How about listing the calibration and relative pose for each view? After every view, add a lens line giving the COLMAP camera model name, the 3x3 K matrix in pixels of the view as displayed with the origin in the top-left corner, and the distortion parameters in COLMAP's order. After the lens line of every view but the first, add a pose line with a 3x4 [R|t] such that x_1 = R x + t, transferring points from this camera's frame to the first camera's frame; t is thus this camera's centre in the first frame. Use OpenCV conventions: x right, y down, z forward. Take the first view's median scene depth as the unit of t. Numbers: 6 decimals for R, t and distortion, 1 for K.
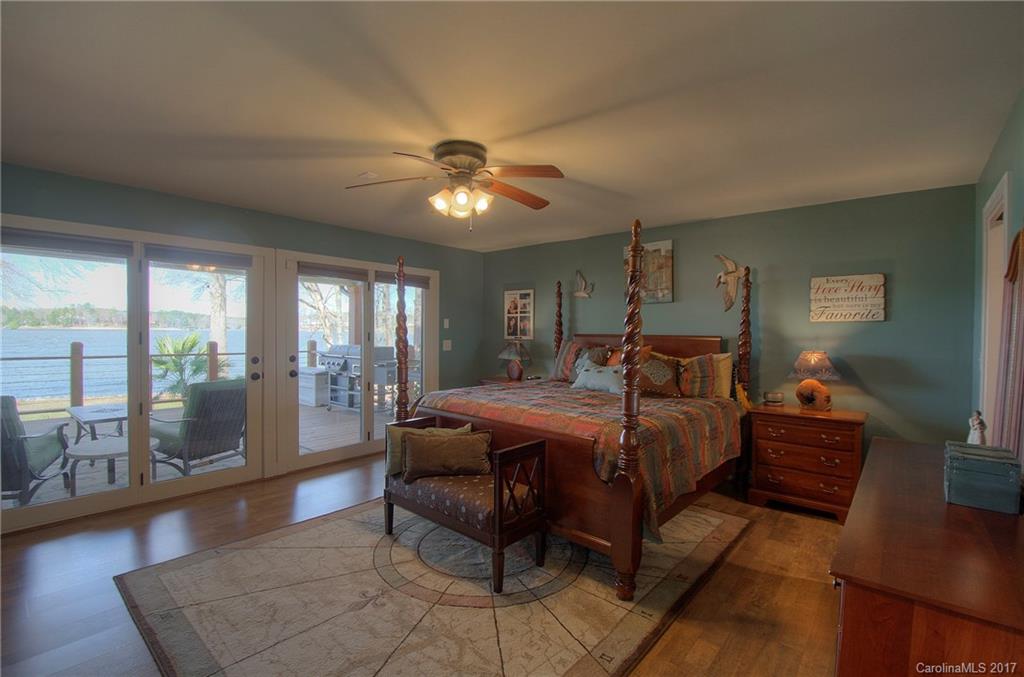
lens RADIAL K [[461.8, 0, 517.5], [0, 461.8, 336.9], [0, 0, 1]] dist [0.000555, -0.000179]
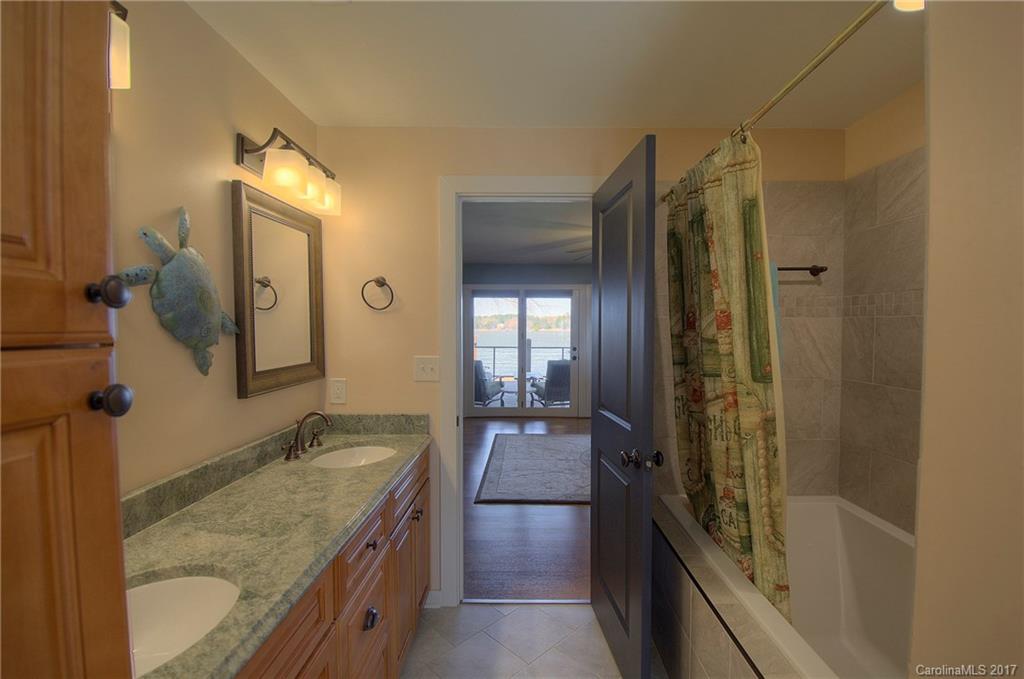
lens RADIAL K [[461.8, 0, 514.0], [0, 461.8, 338.9], [0, 0, 1]] dist [0.000555, -0.000179]
pose [[0.634988, 0.016961, -0.772336, 0.668351], [-0.017704, 0.999816, 0.007401, 0.004773], [0.772319, 0.008974, 0.635171, -0.307813]]
